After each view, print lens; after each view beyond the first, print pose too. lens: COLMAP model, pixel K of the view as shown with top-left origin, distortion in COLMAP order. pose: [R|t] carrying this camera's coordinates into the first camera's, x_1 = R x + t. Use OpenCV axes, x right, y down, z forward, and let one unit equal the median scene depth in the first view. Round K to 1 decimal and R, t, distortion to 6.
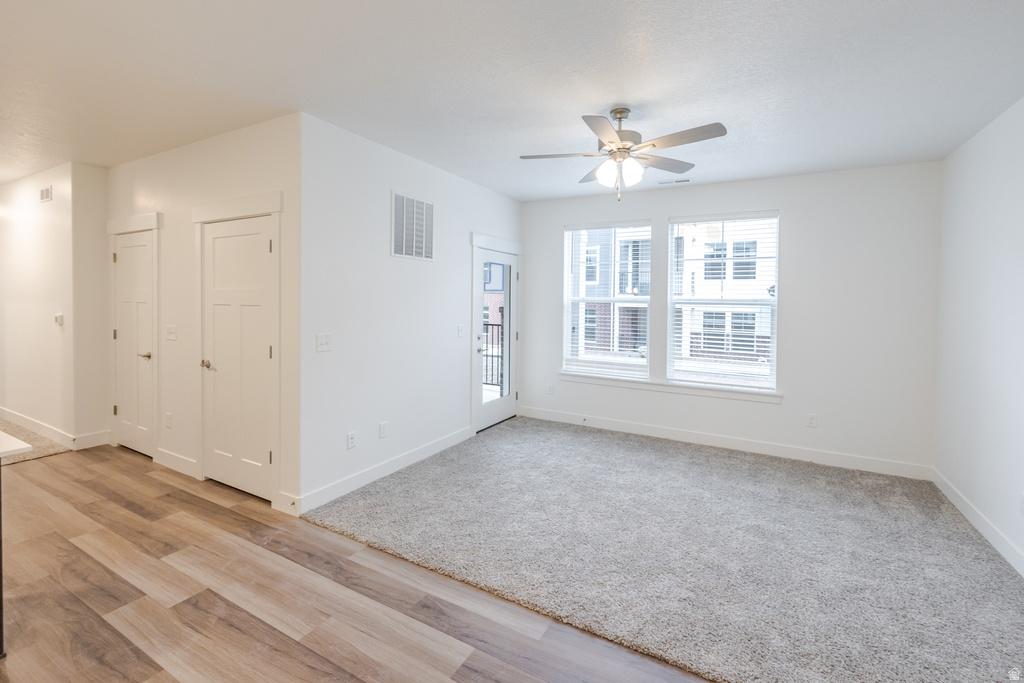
lens RADIAL K [[446.9, 0, 515.5], [0, 446.9, 309.5], [0, 0, 1]] dist [0.002040, 0.000267]
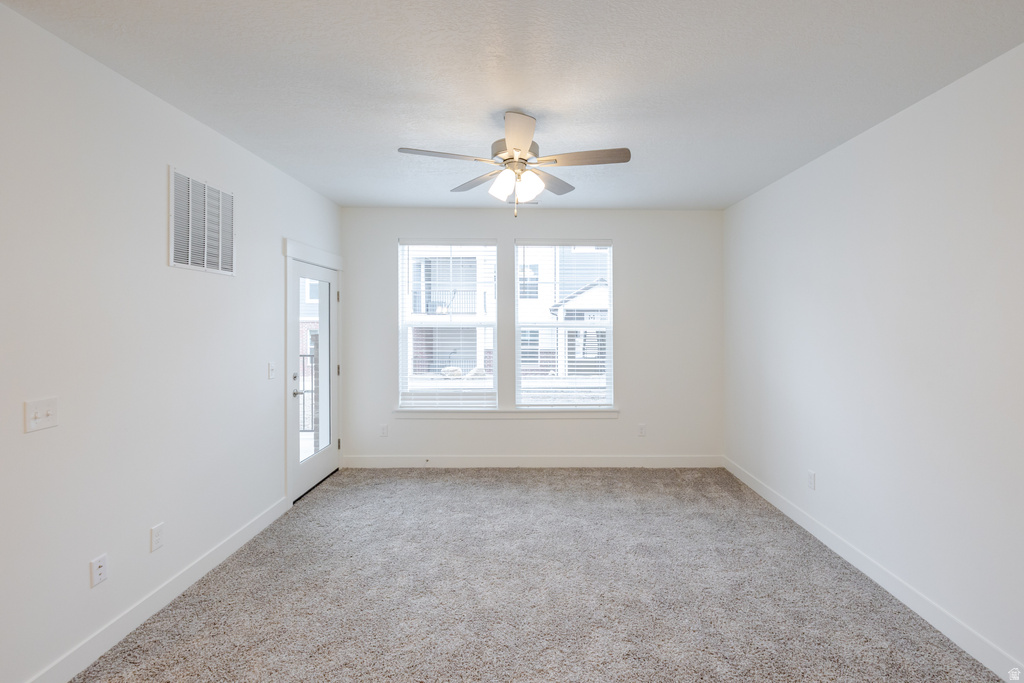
lens RADIAL K [[453.2, 0, 528.9], [0, 453.2, 319.0], [0, 0, 1]] dist [0.002514, 0.000156]
pose [[0.867221, -0.012233, 0.497774, -0.153299], [0.021962, 0.999665, -0.013696, -0.021376], [-0.497439, 0.022809, 0.867199, 0.163940]]
